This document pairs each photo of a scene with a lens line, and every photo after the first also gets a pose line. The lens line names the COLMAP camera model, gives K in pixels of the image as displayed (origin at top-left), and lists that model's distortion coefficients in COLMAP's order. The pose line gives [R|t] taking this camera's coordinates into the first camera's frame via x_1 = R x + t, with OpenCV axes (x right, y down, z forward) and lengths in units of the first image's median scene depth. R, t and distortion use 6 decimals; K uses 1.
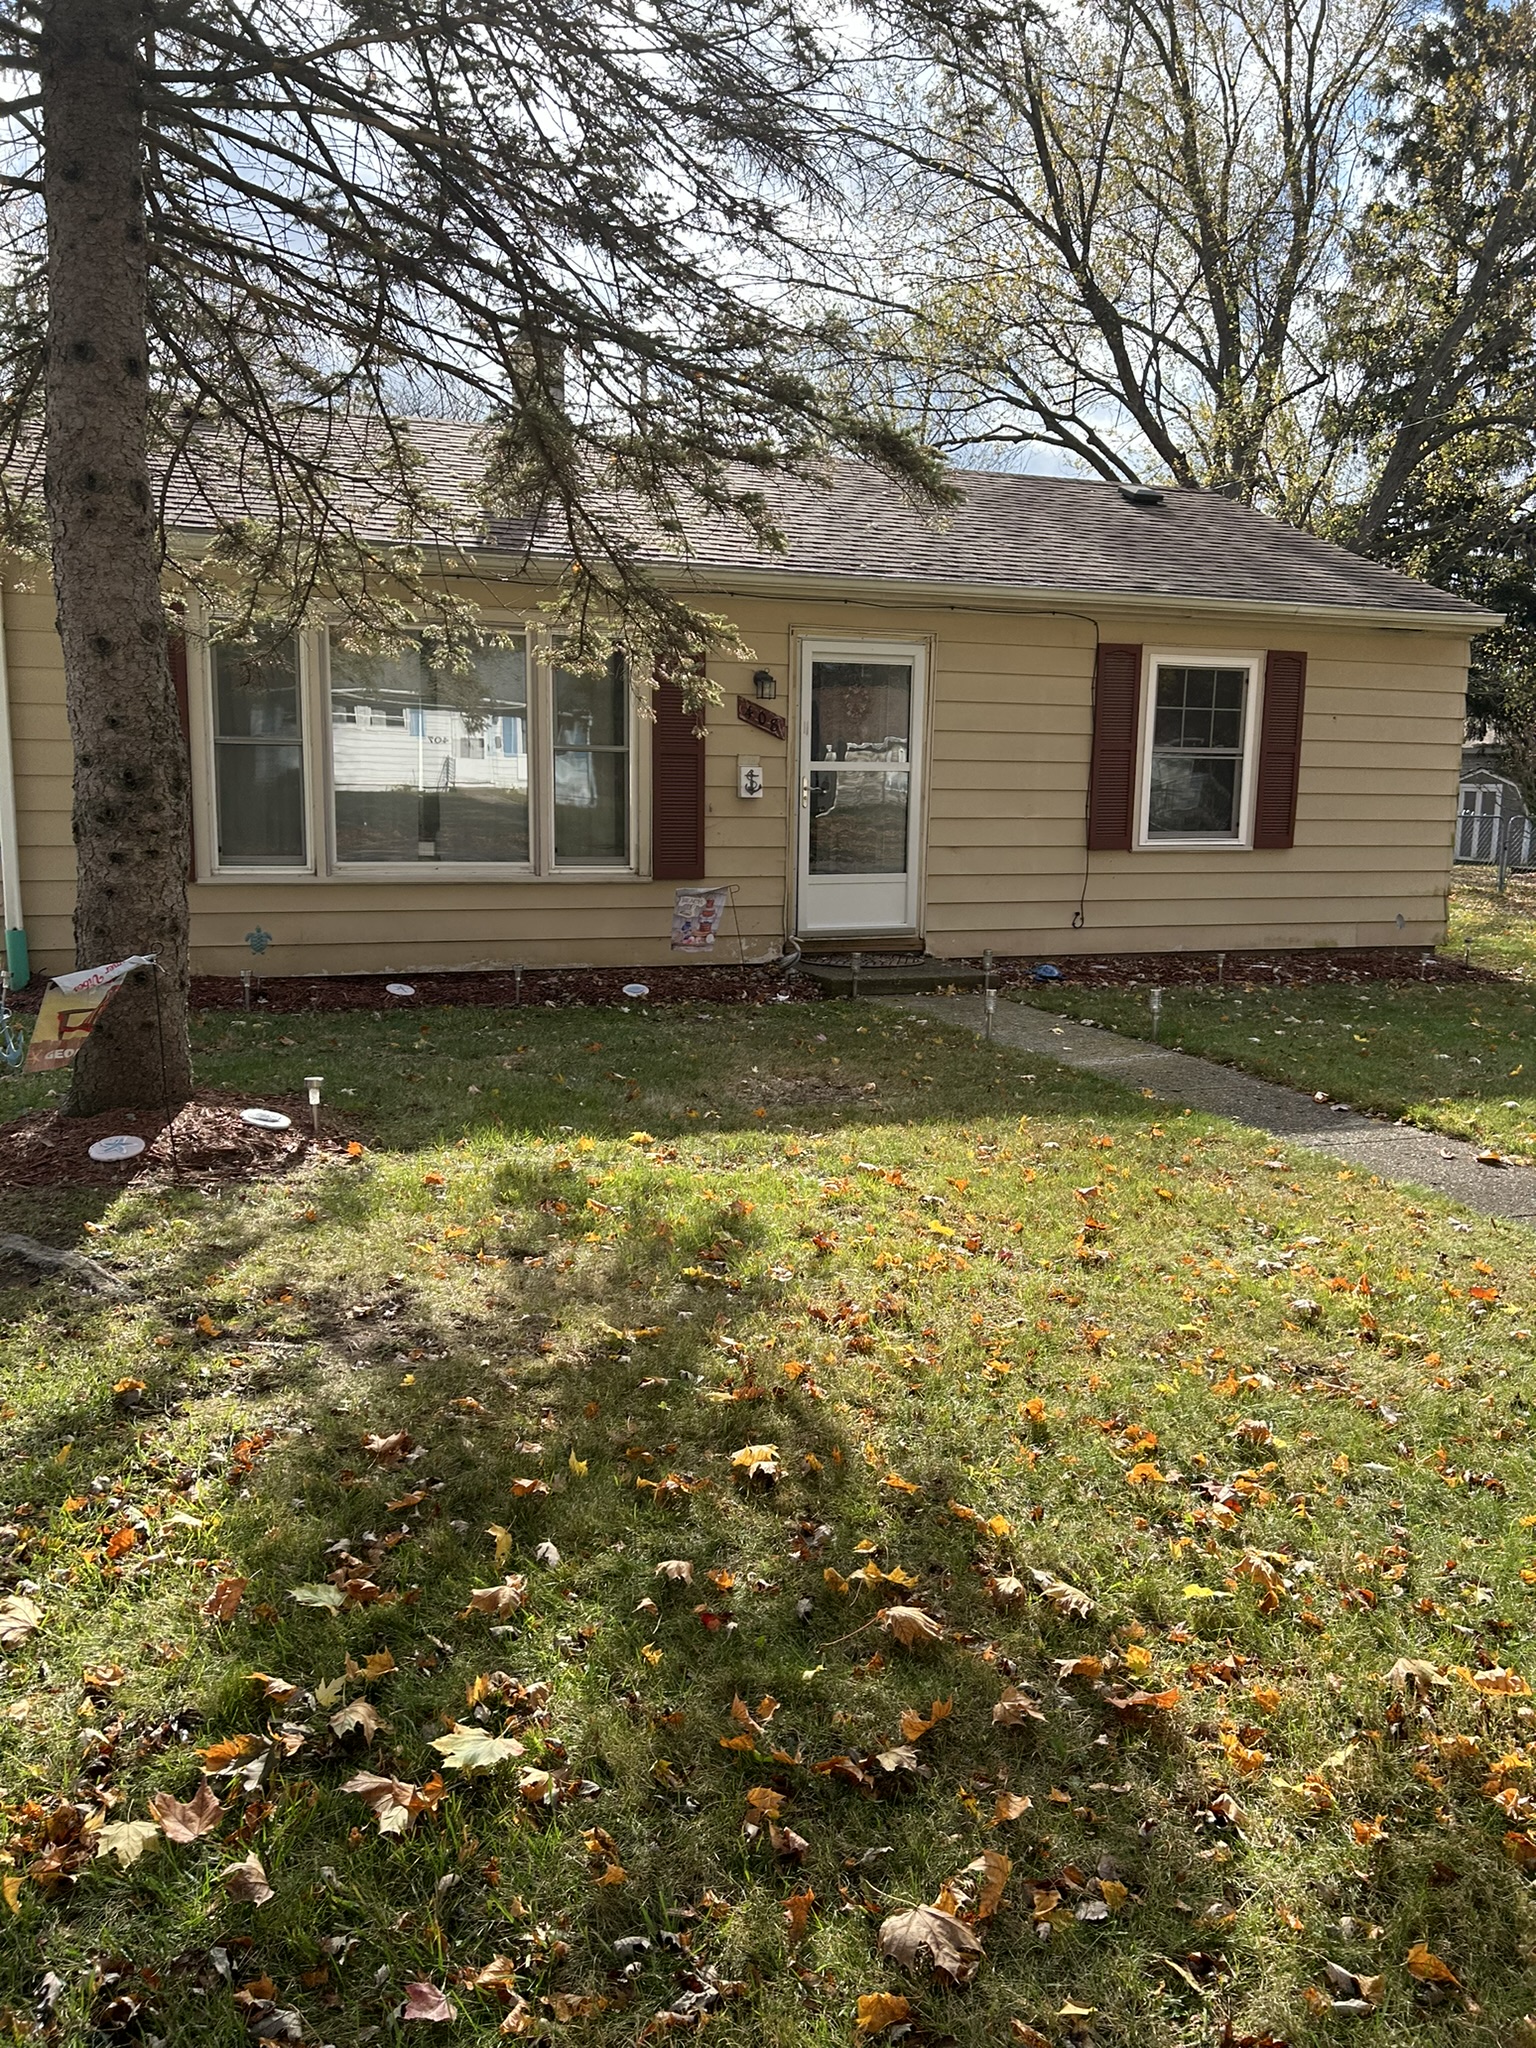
lens RADIAL K [[1517.1, 0, 775.9], [0, 1517.1, 971.3], [0, 0, 1]] dist [0.059153, -0.008033]
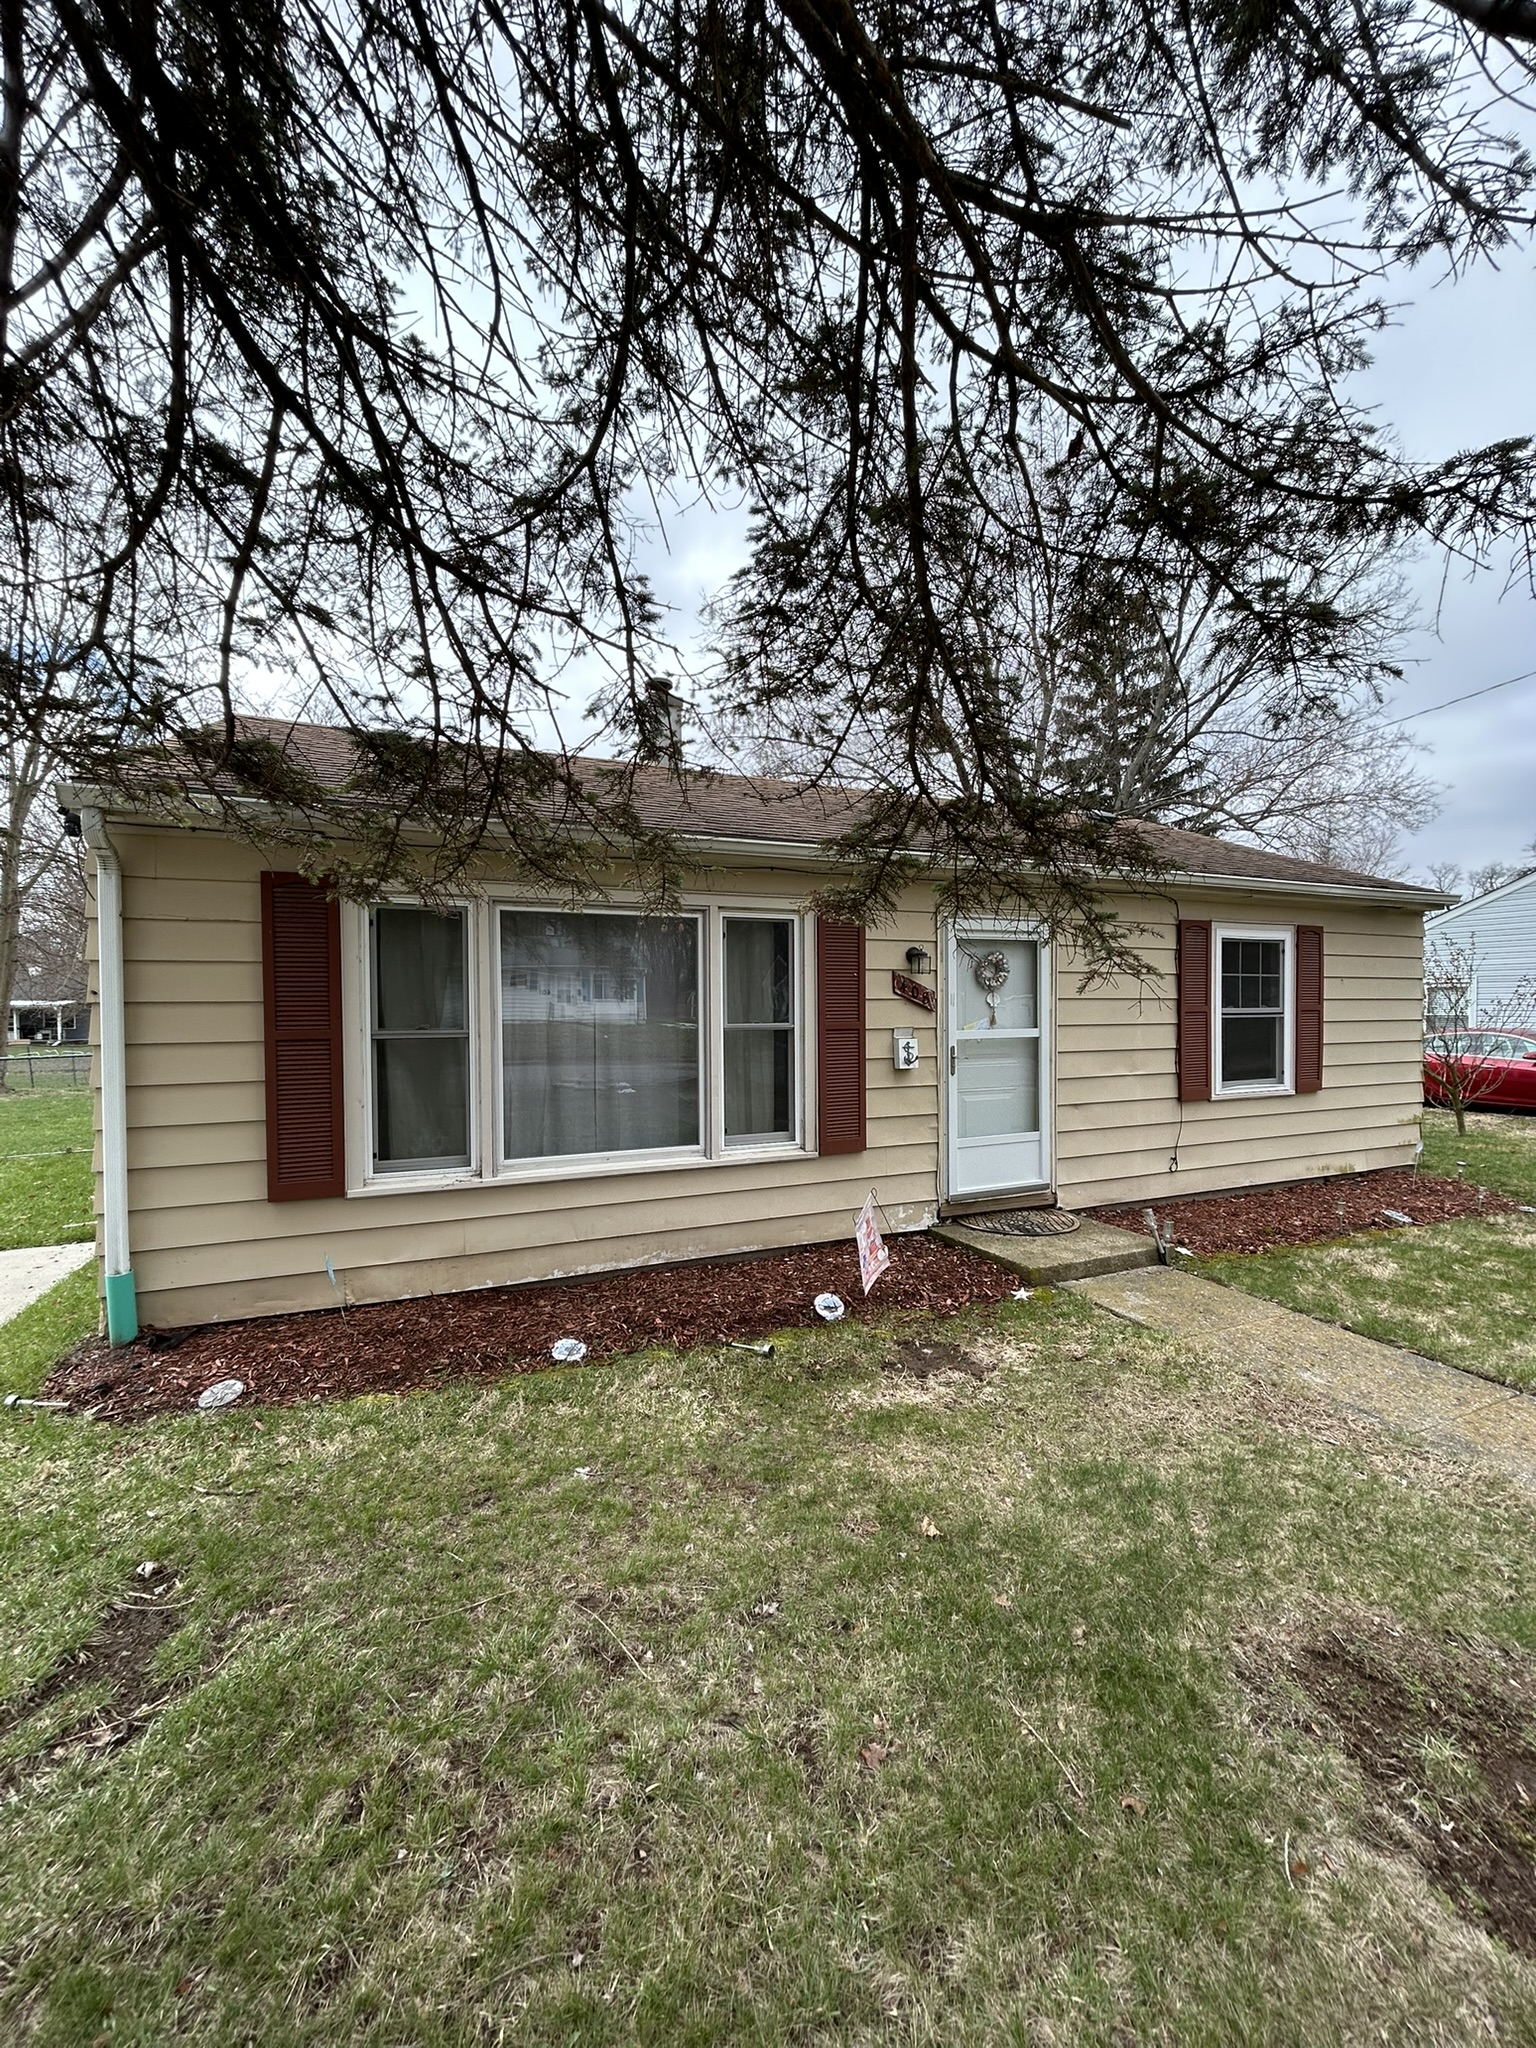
lens RADIAL K [[831.6, 0, 755.5], [0, 831.6, 1020.6], [0, 0, 1]] dist [0.001835, 0.000149]
pose [[0.997359, -0.027311, 0.067294, -0.138309], [0.035299, 0.992081, -0.120537, -0.073681], [-0.063469, 0.122594, 0.990425, 0.398802]]
